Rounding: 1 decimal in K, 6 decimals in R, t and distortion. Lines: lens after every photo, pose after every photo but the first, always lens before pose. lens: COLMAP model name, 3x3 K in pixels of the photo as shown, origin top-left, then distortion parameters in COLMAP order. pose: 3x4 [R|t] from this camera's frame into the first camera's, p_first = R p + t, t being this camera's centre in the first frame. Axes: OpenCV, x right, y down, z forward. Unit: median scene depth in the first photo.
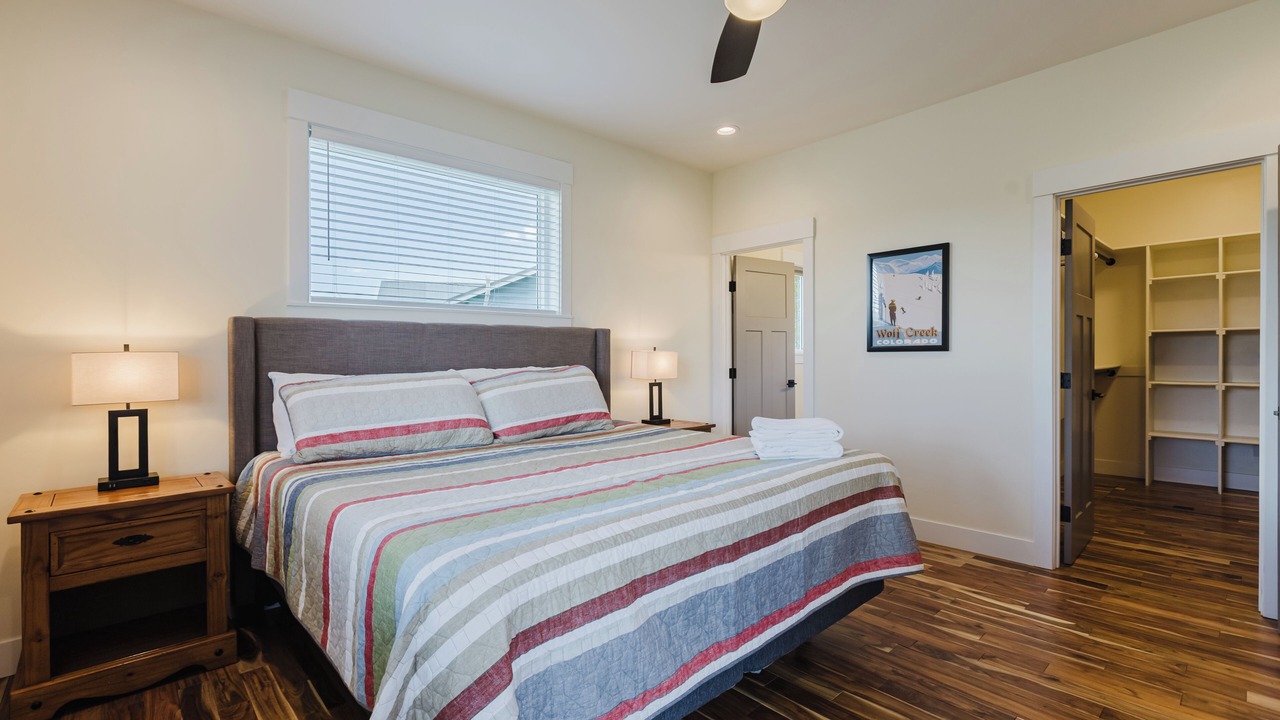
lens RADIAL K [[573.4, 0, 642.3], [0, 573.4, 355.4], [0, 0, 1]] dist [-0.001028, -0.000799]
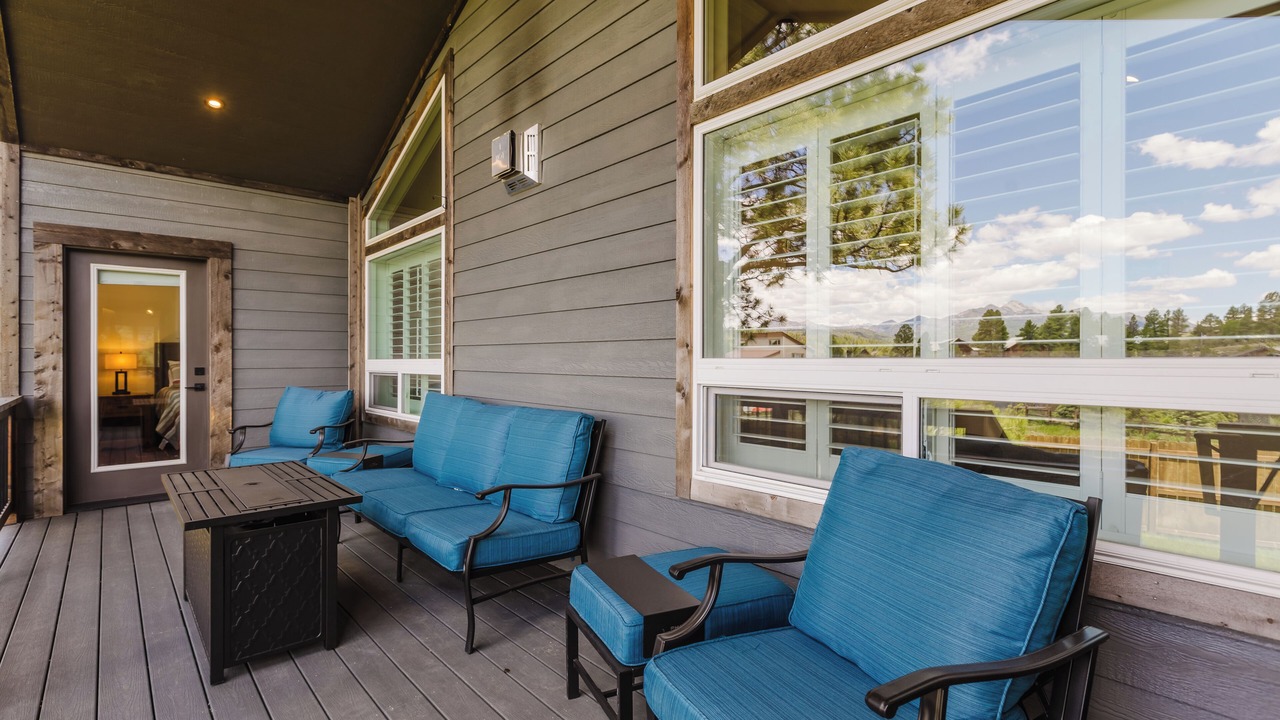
lens RADIAL K [[573.4, 0, 632.4], [0, 573.4, 363.8], [0, 0, 1]] dist [-0.001028, -0.000799]
pose [[0.999971, 0.004291, -0.006308, 2.051038], [-0.004227, 0.999939, 0.010180, 0.004834], [0.006352, -0.010153, 0.999928, -2.260966]]
